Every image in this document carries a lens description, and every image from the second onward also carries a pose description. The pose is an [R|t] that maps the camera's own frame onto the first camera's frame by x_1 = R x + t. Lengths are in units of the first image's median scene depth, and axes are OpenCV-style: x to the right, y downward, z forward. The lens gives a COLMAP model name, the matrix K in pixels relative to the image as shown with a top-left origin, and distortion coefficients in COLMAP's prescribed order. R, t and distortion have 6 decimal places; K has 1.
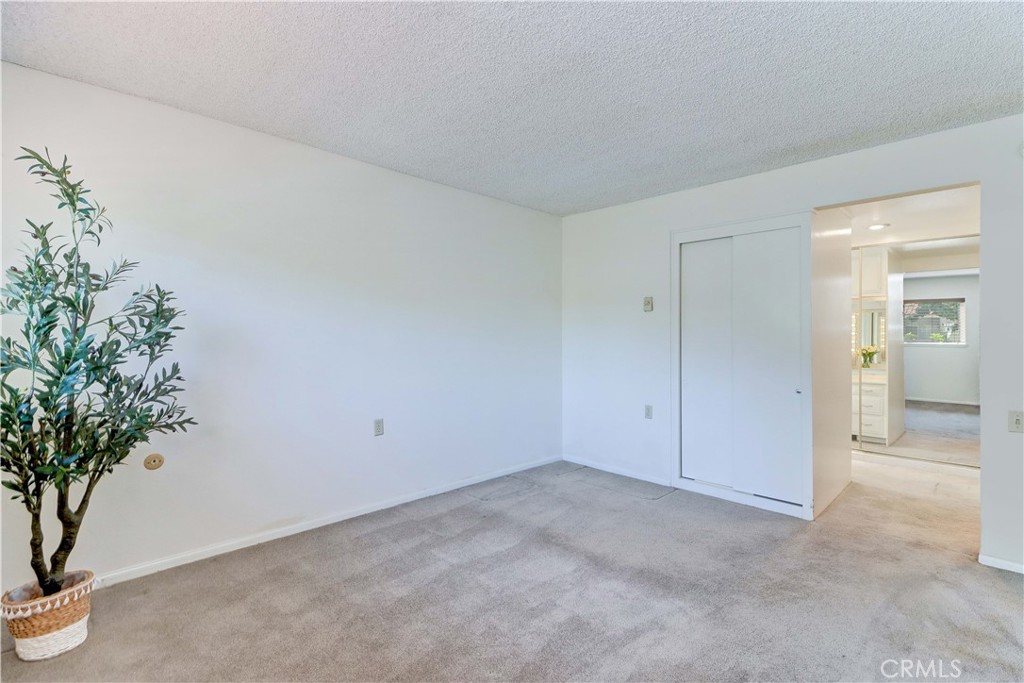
lens RADIAL K [[474.6, 0, 510.3], [0, 474.6, 333.4], [0, 0, 1]] dist [0.012066, -0.008690]
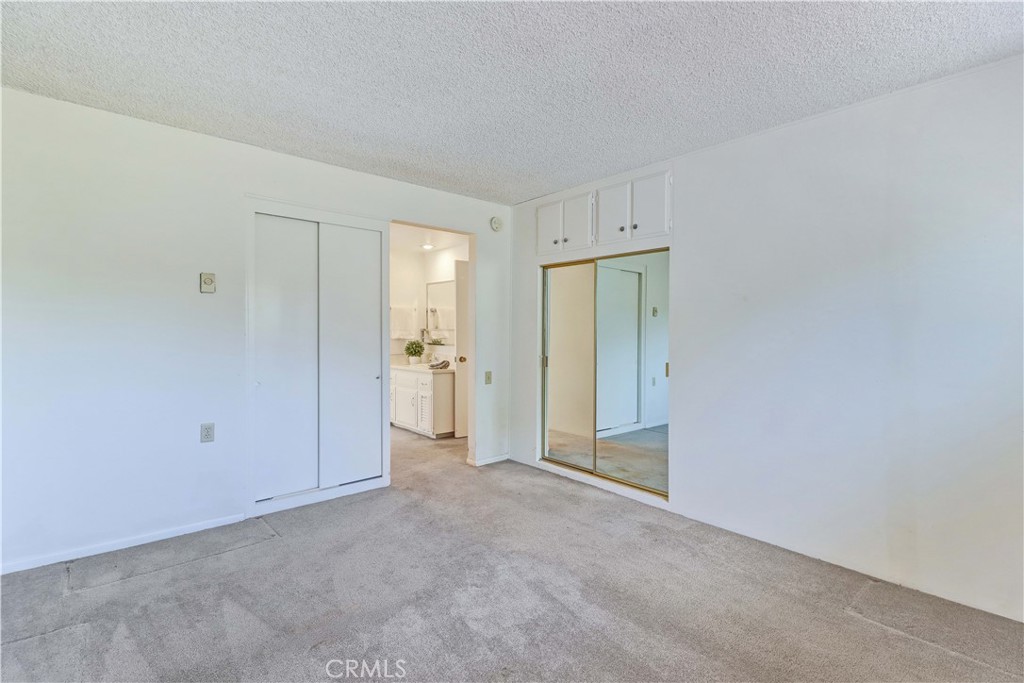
lens RADIAL K [[474.6, 0, 510.3], [0, 474.6, 333.4], [0, 0, 1]] dist [0.012066, -0.008690]
pose [[0.043580, -0.003975, 0.999042, -0.509838], [-0.005619, 0.999975, 0.004224, 0.011169], [-0.999034, -0.005798, 0.043557, 0.633076]]
